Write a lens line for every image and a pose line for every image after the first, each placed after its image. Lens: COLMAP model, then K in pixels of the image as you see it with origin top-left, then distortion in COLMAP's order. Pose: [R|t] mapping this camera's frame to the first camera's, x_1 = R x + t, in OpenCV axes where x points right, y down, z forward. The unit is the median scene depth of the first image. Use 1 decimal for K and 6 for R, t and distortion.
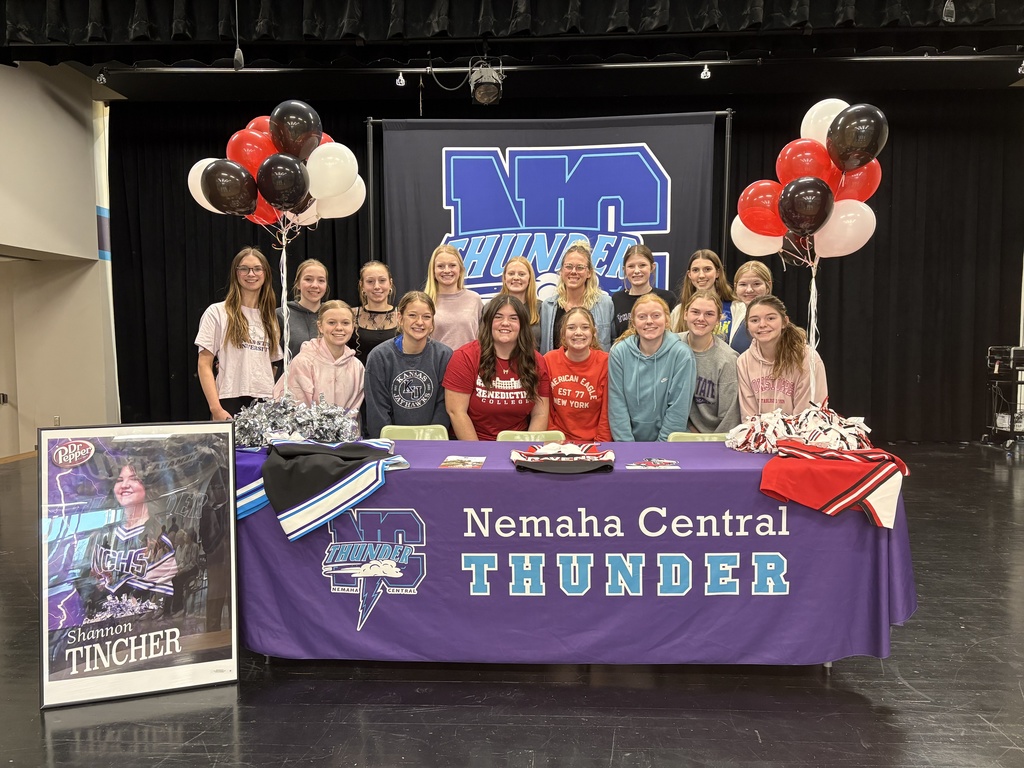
lens RADIAL K [[777.7, 0, 486.5], [0, 777.7, 383.8], [0, 0, 1]] dist [0.032013, -0.026584]
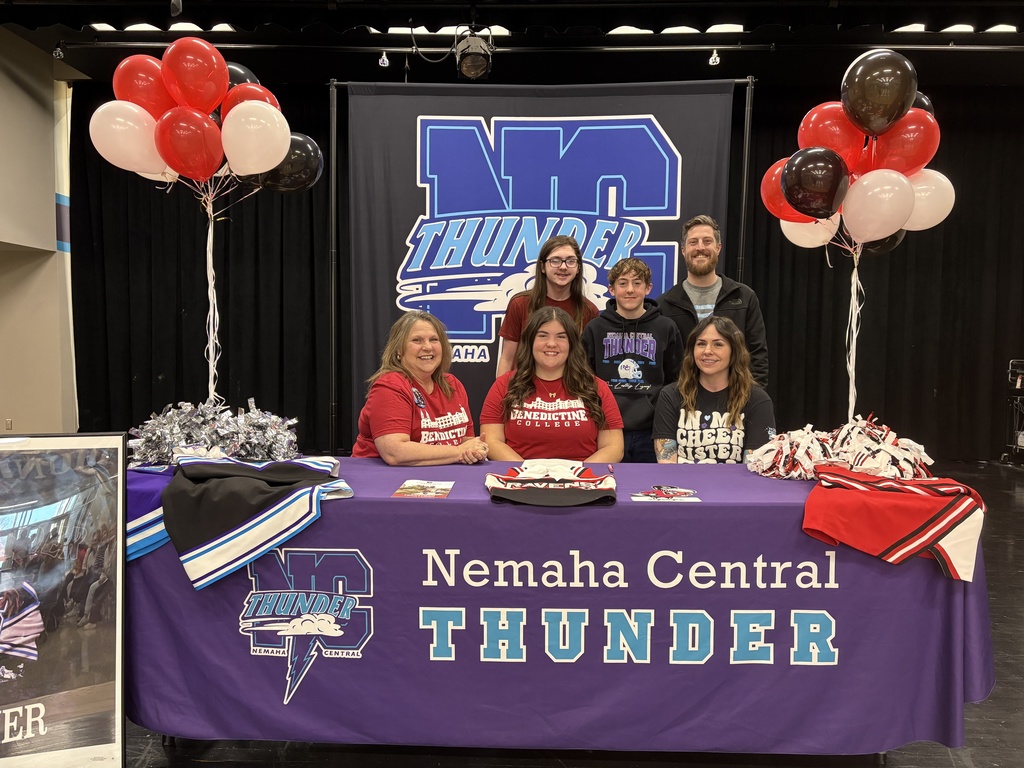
lens RADIAL K [[814.1, 0, 493.3], [0, 814.1, 383.3], [0, 0, 1]] dist [0.002621, 0.013937]
pose [[0.999633, 0.015068, 0.022501, 0.020202], [-0.014779, 0.999807, -0.012926, 0.004246], [-0.022691, 0.012588, 0.999663, 0.184391]]
